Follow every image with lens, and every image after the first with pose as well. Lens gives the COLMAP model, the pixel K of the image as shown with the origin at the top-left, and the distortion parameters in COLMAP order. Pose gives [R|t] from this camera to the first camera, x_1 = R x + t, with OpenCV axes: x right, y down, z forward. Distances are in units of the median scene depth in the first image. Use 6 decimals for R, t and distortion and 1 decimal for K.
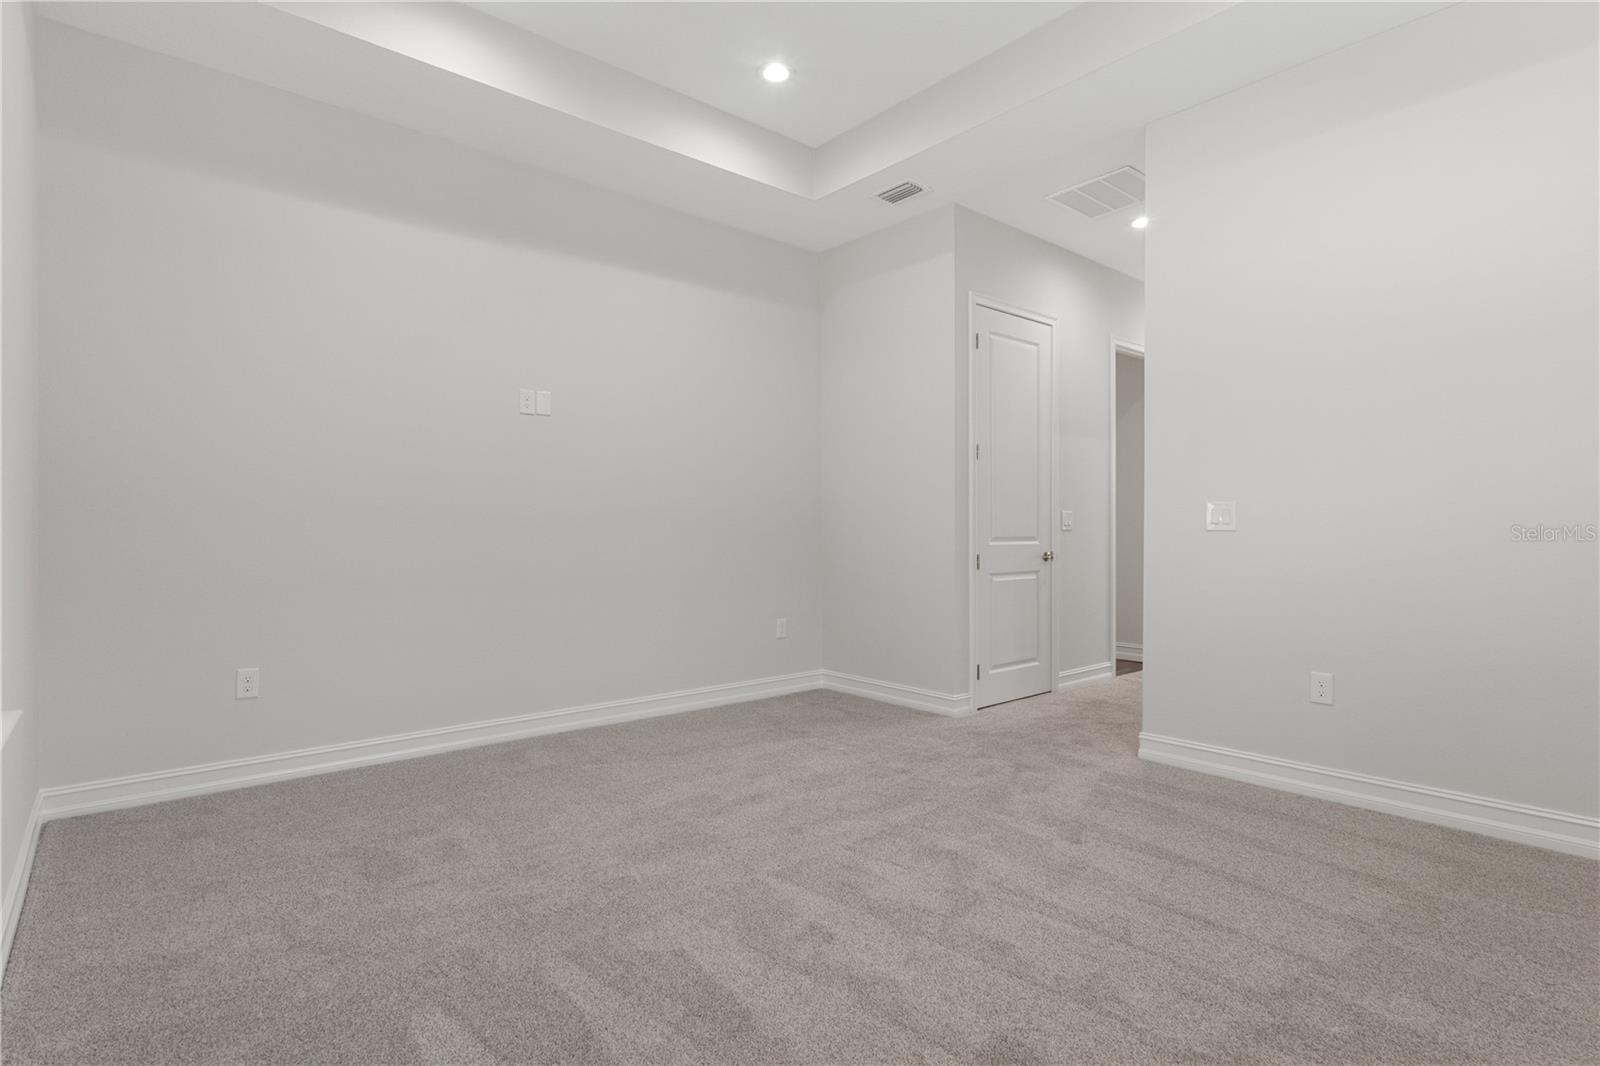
lens RADIAL K [[821.7, 0, 796.1], [0, 821.7, 533.0], [0, 0, 1]] dist [0.004970, -0.001285]
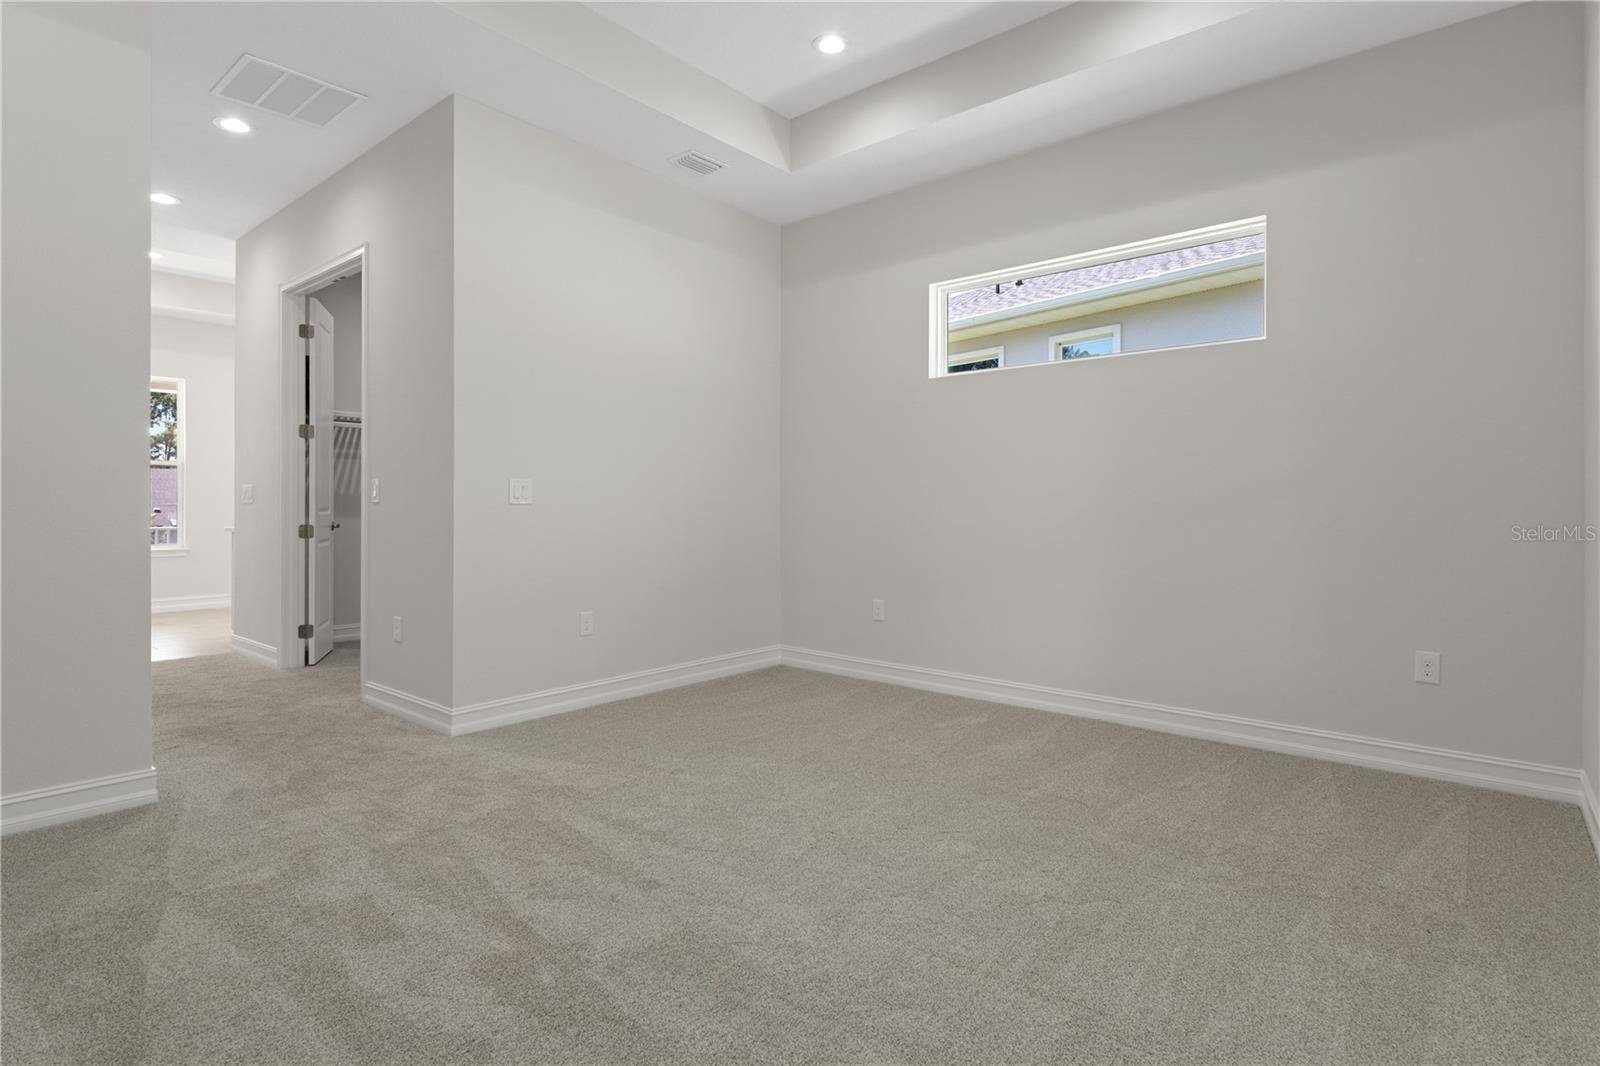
lens RADIAL K [[821.7, 0, 794.5], [0, 821.7, 520.7], [0, 0, 1]] dist [0.004970, -0.001285]
pose [[-0.177505, -0.013457, 0.984028, -0.664982], [0.002119, 0.999899, 0.014056, 0.004744], [-0.984118, 0.004580, -0.177458, 0.841043]]
